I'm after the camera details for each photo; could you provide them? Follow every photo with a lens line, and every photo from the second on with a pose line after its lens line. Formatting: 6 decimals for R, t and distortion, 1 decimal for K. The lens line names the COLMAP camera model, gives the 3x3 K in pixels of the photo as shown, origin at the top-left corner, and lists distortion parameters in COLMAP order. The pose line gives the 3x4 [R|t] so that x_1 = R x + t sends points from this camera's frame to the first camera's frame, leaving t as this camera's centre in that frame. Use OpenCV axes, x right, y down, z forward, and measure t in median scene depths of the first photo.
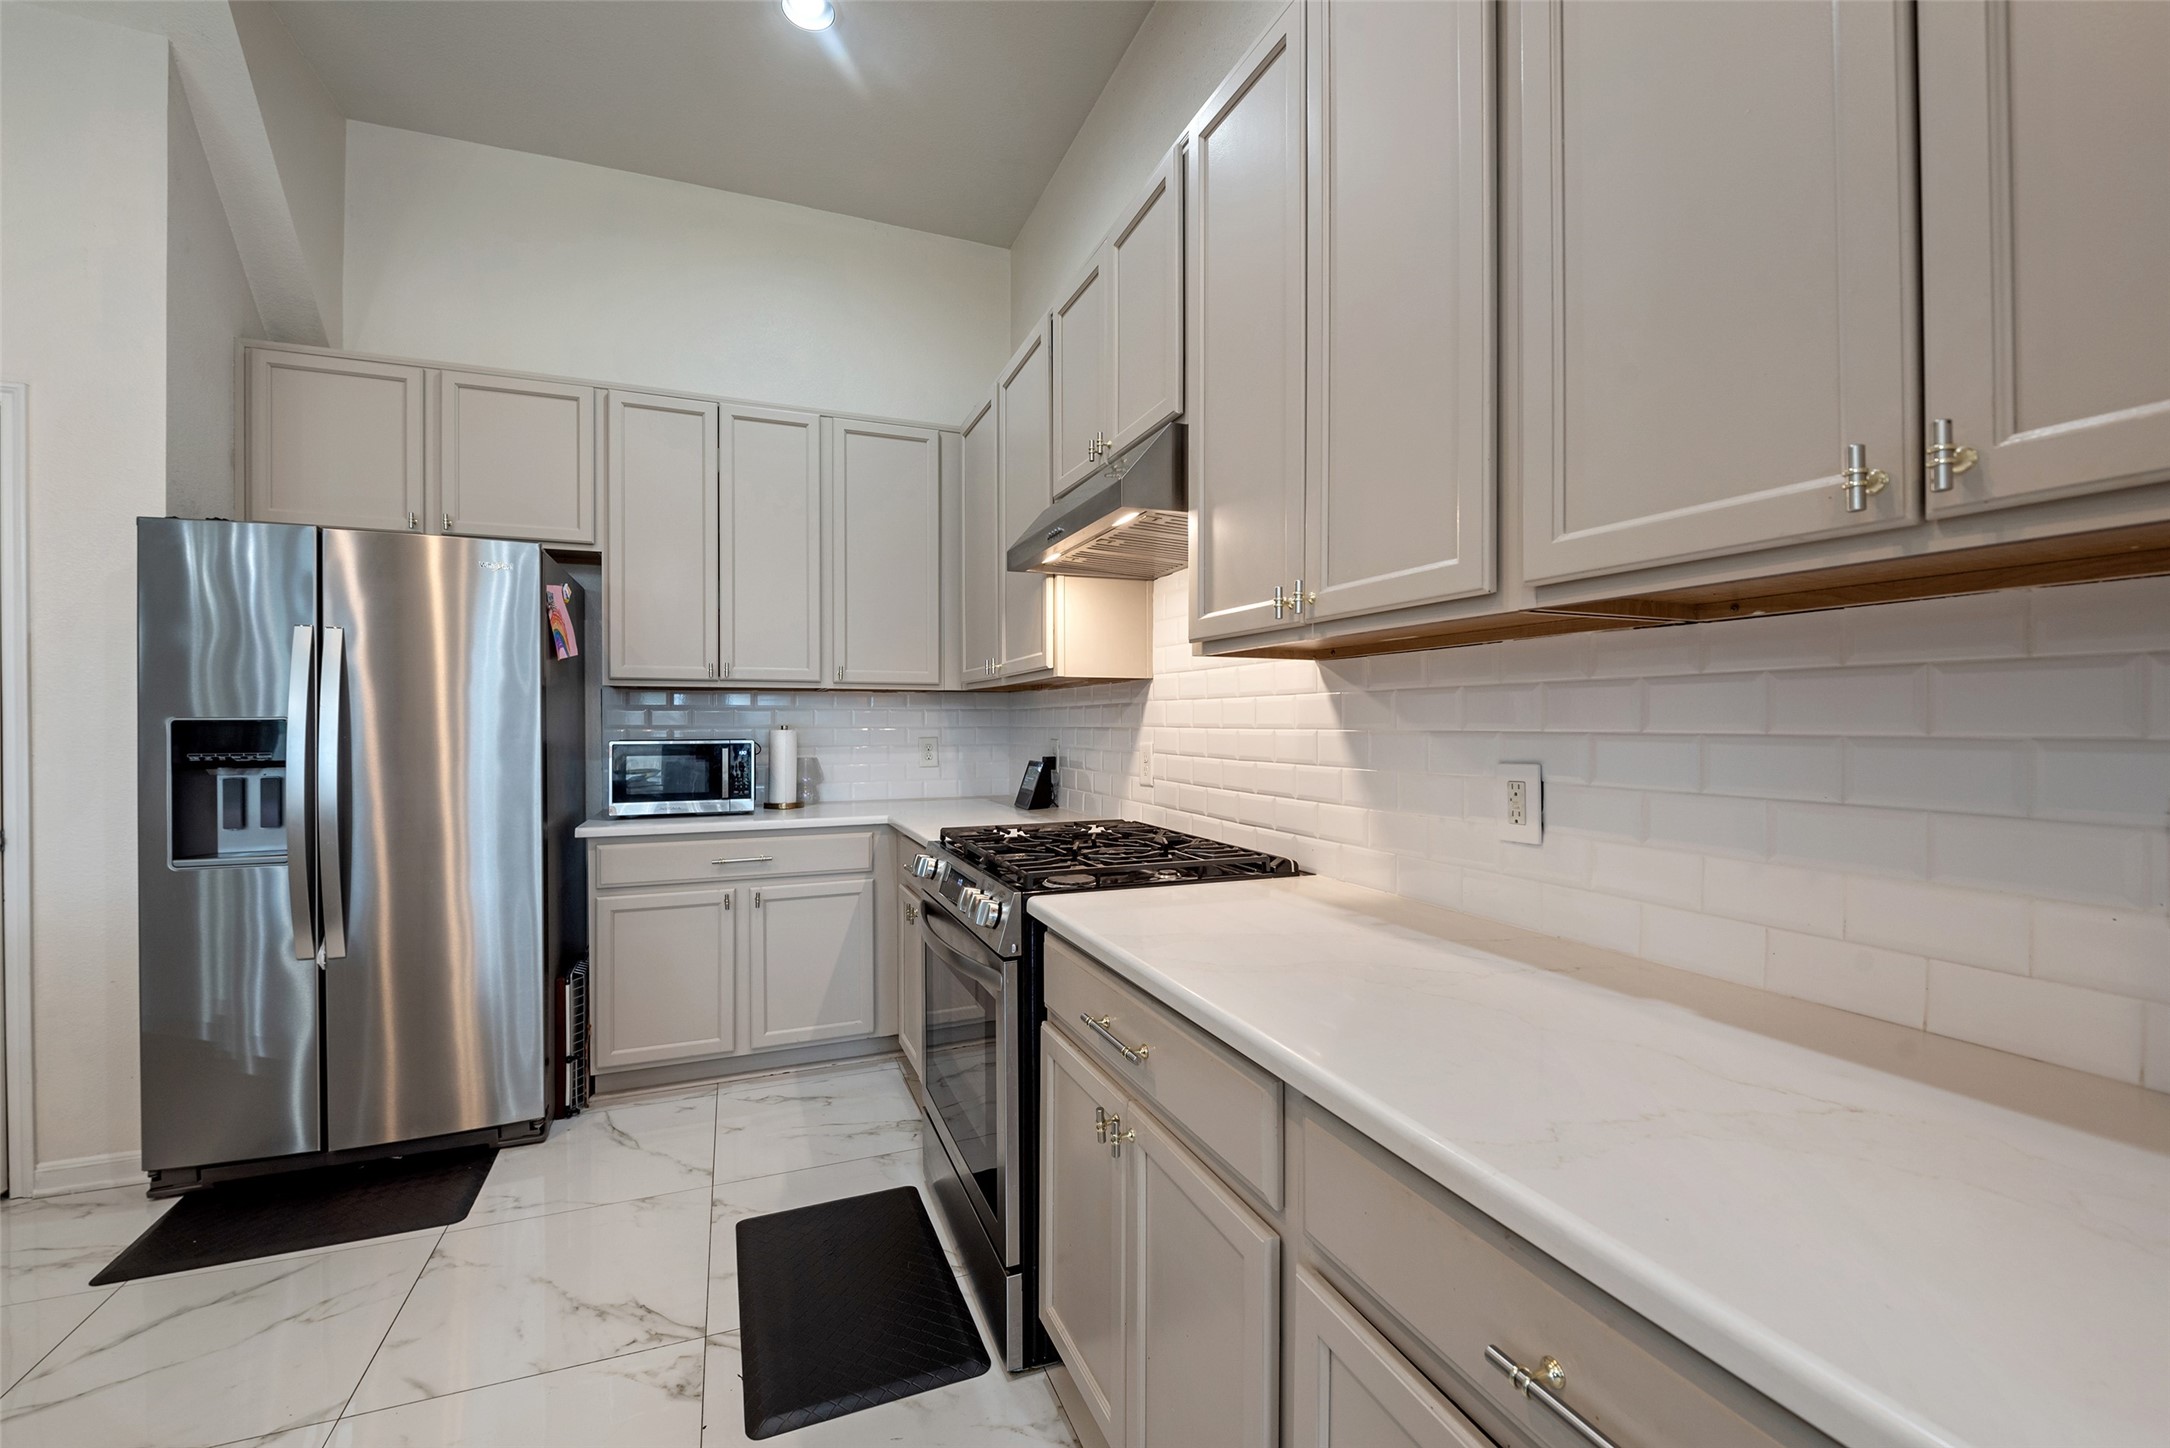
lens RADIAL K [[861.4, 0, 1064.1], [0, 861.4, 726.7], [0, 0, 1]] dist [-0.003511, -0.003236]
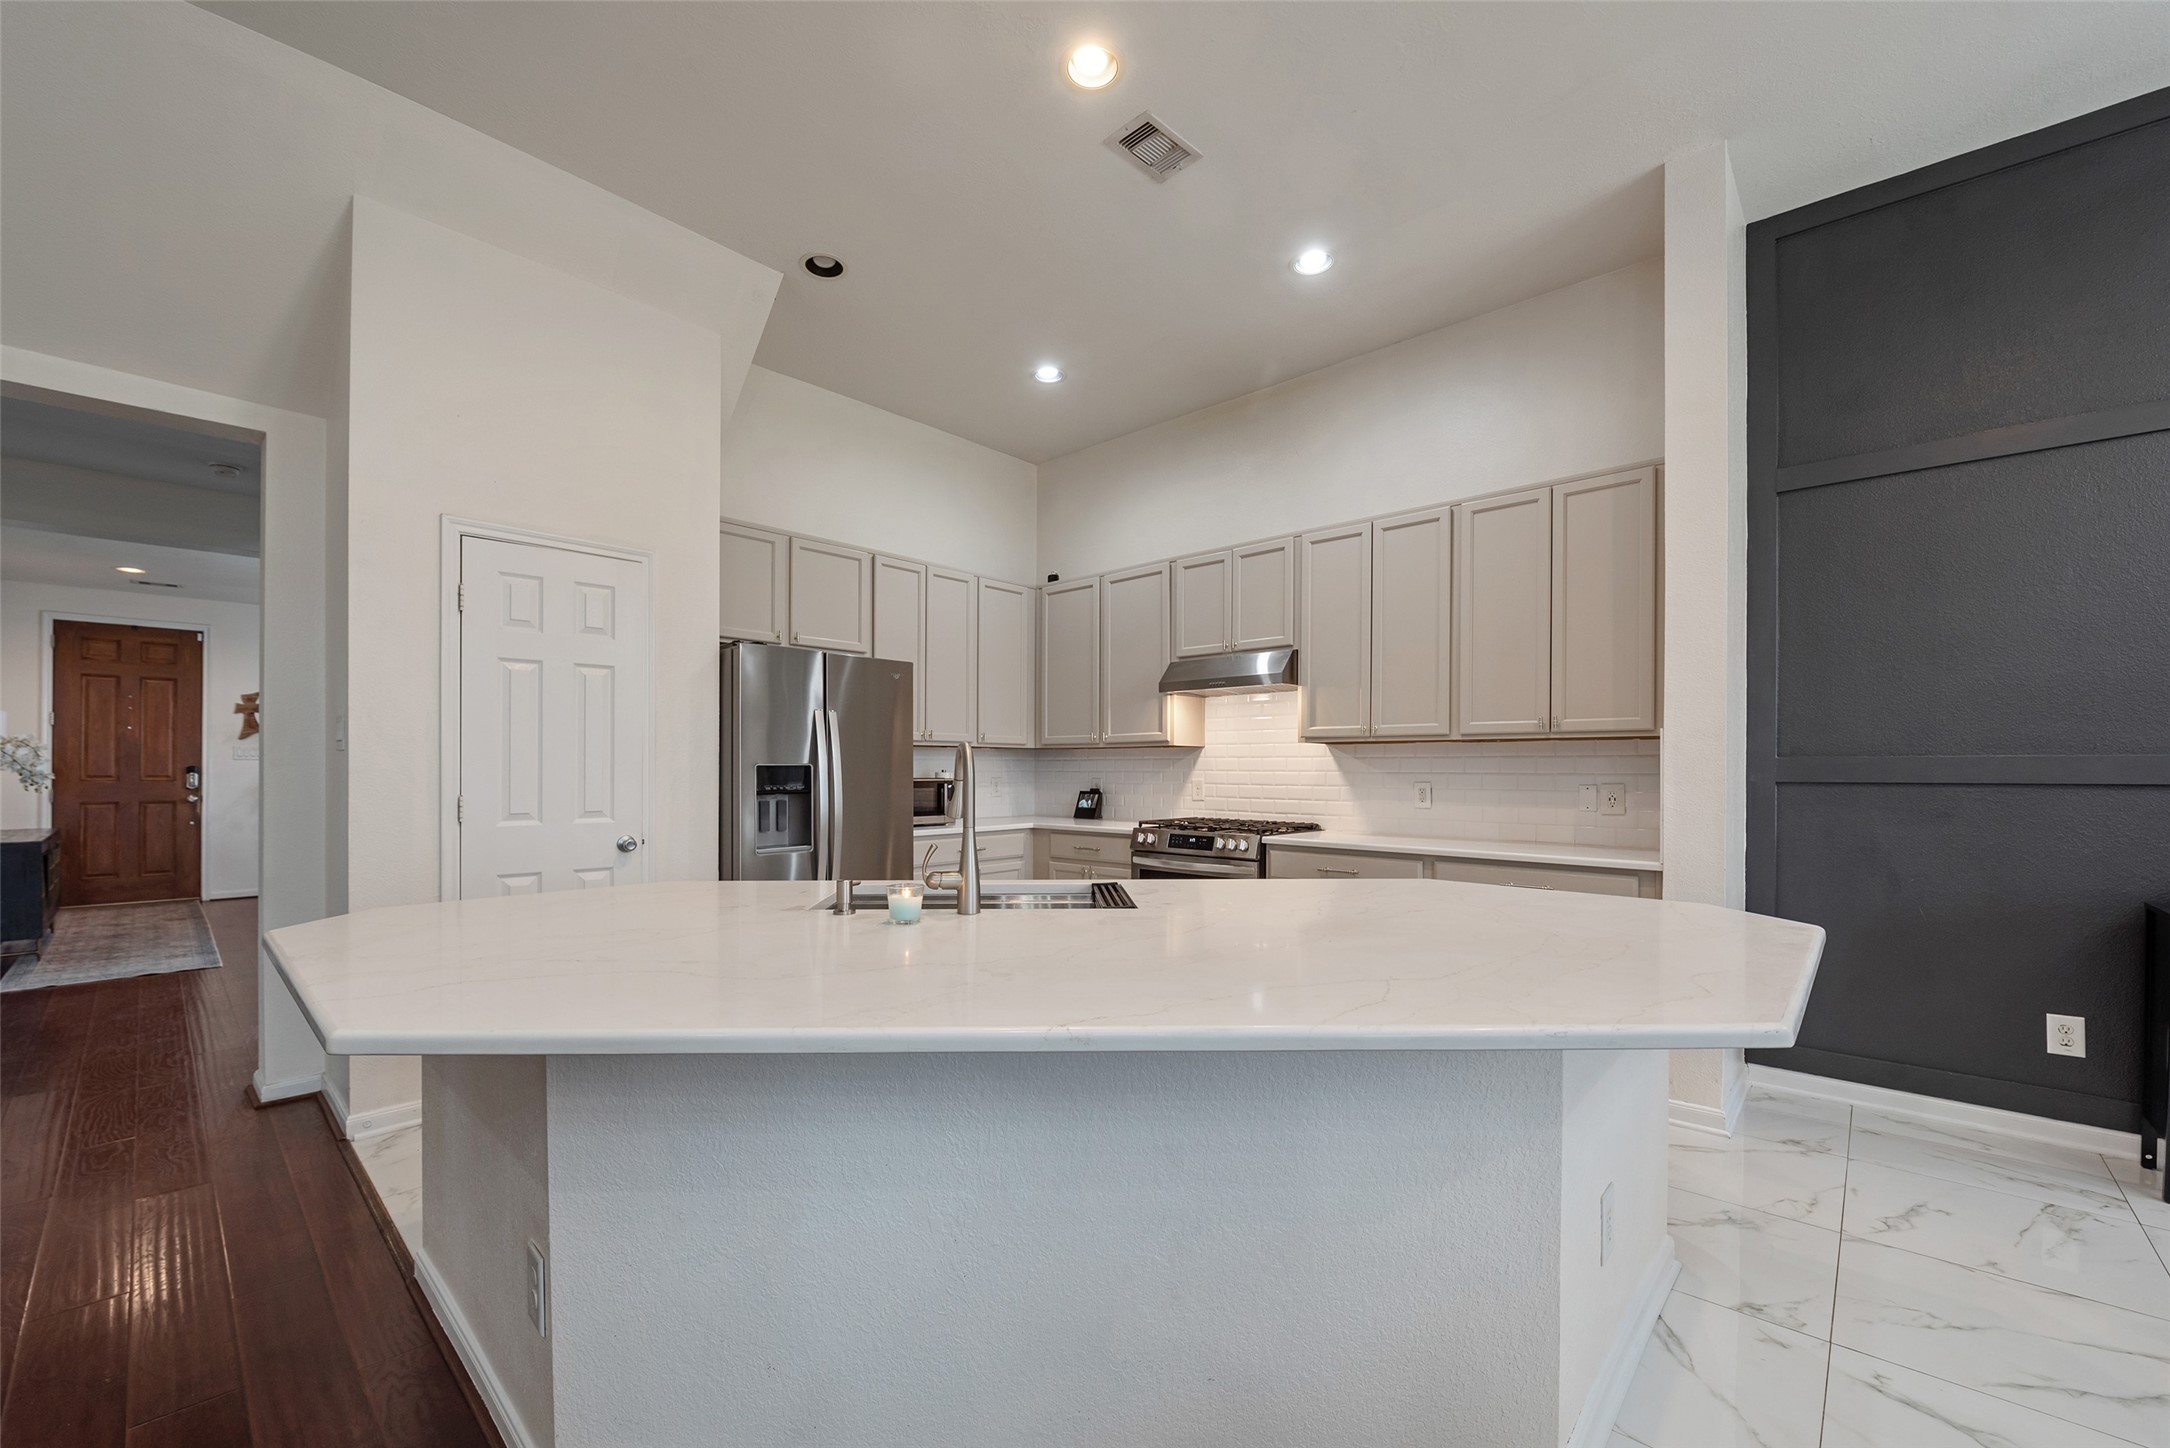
lens RADIAL K [[861.4, 0, 1062.5], [0, 861.4, 772.9], [0, 0, 1]] dist [-0.003511, -0.003236]
pose [[0.903697, 0.001837, 0.428169, -0.905614], [-0.001612, 0.999998, -0.000888, 0.006282], [-0.428169, 0.000112, 0.903698, -0.571531]]
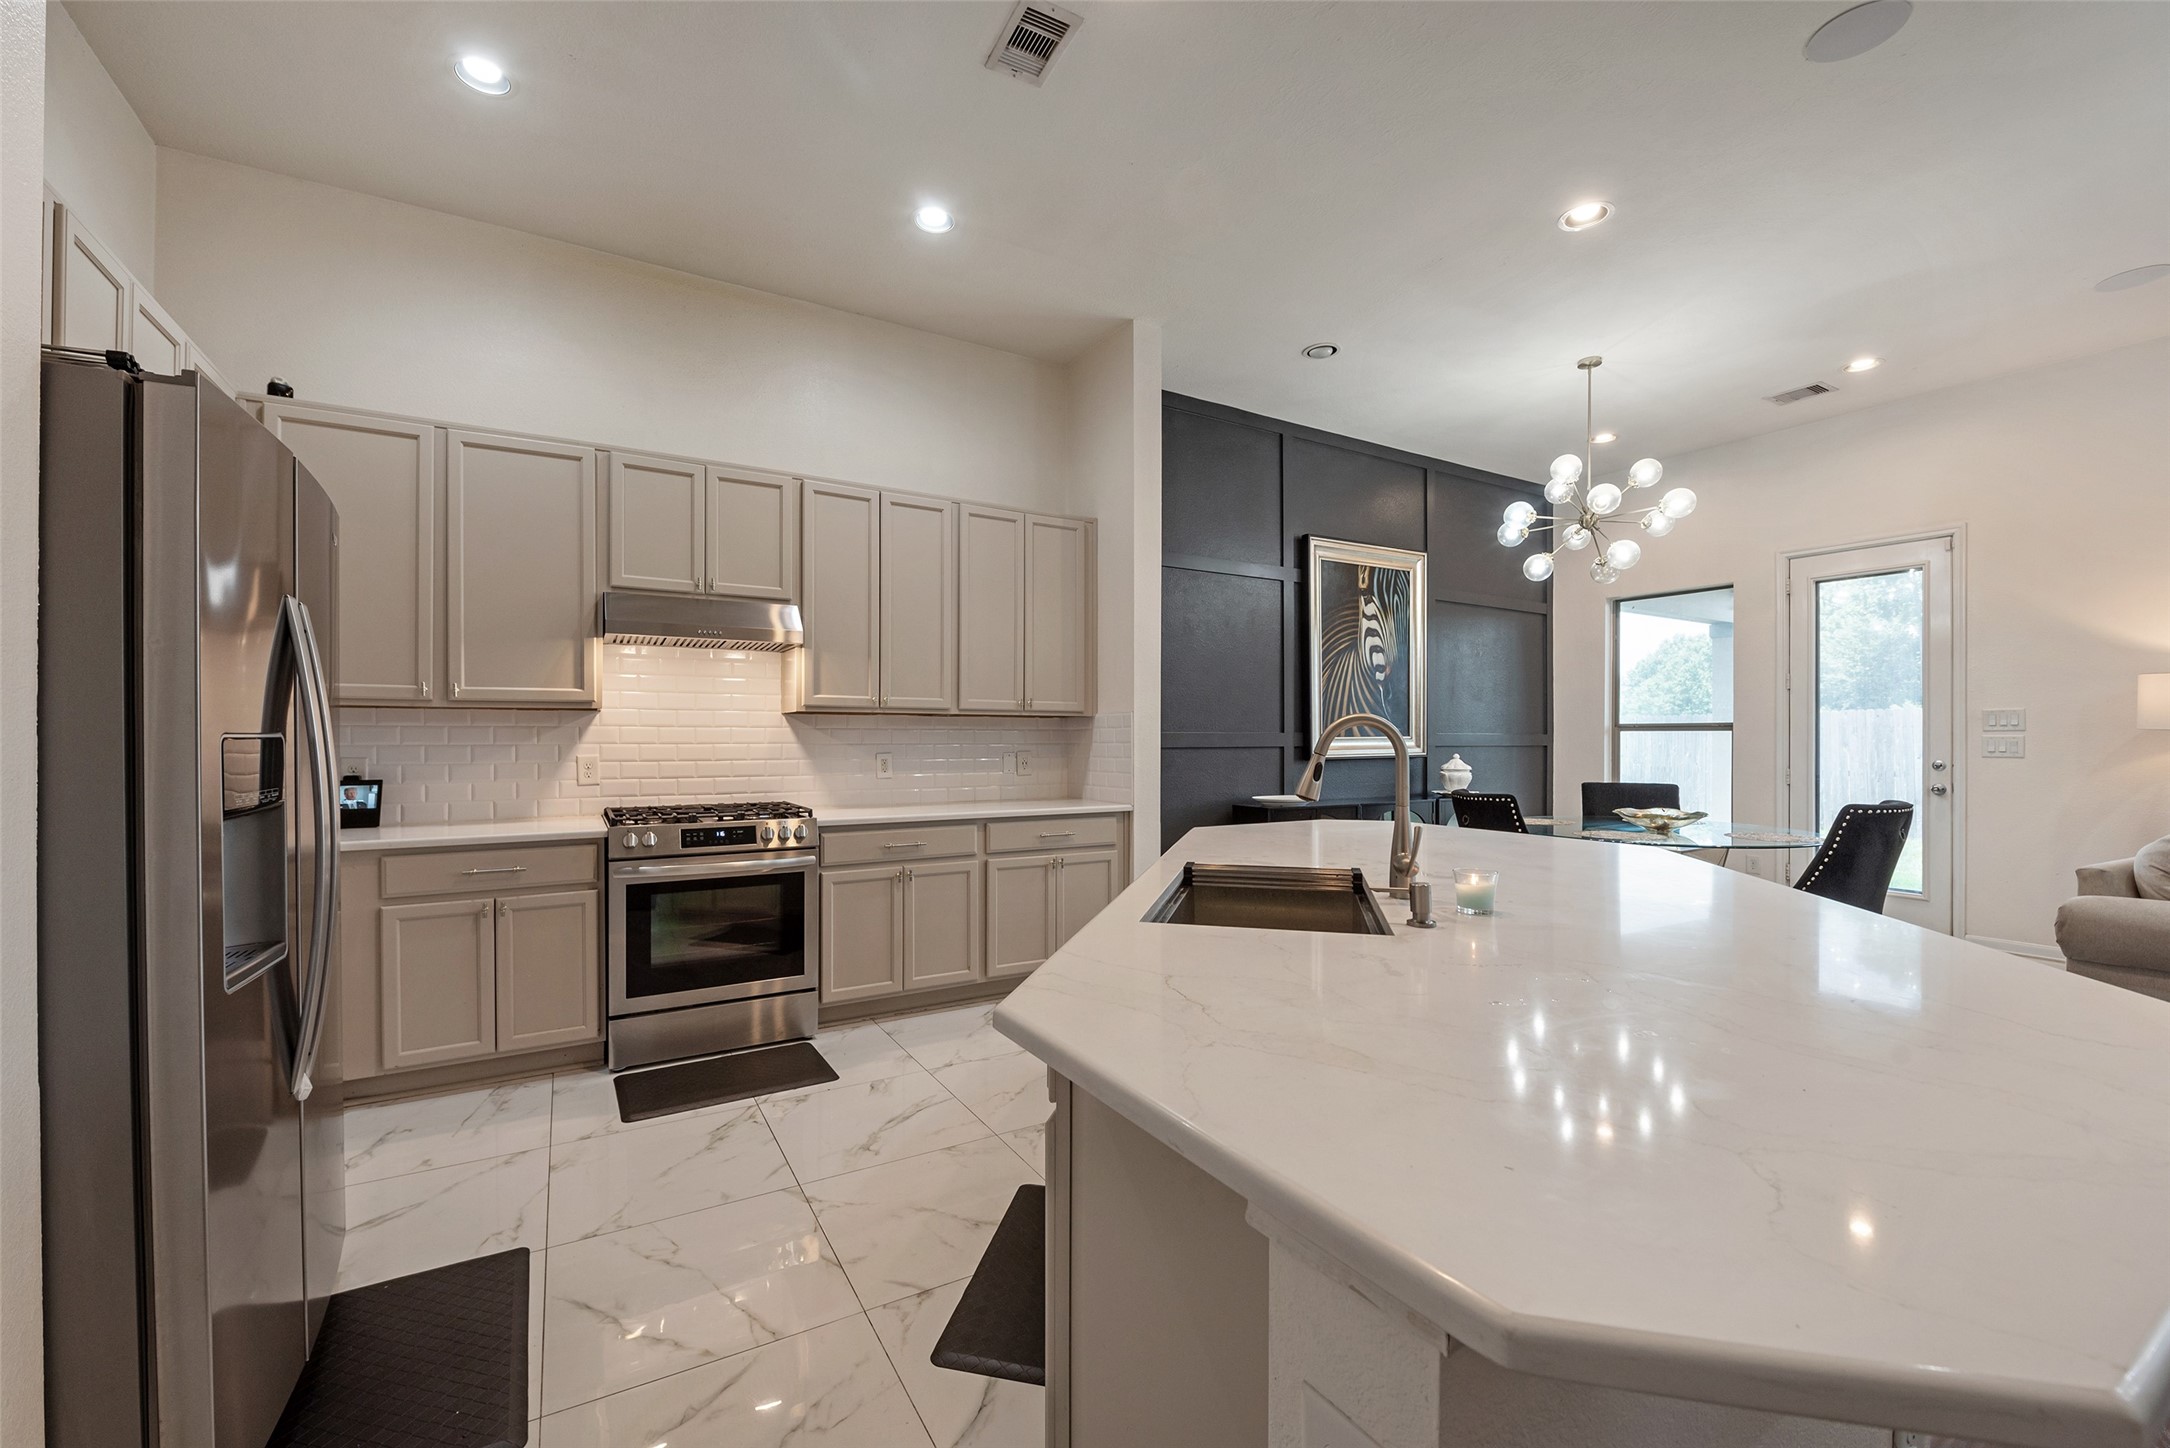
lens RADIAL K [[861.4, 0, 1064.4], [0, 861.4, 739.9], [0, 0, 1]] dist [-0.003511, -0.003236]
pose [[-0.152734, 0.000577, 0.988267, -1.265029], [0.005143, 0.999987, 0.000211, -0.002182], [-0.988254, 0.005115, -0.152734, 0.381976]]
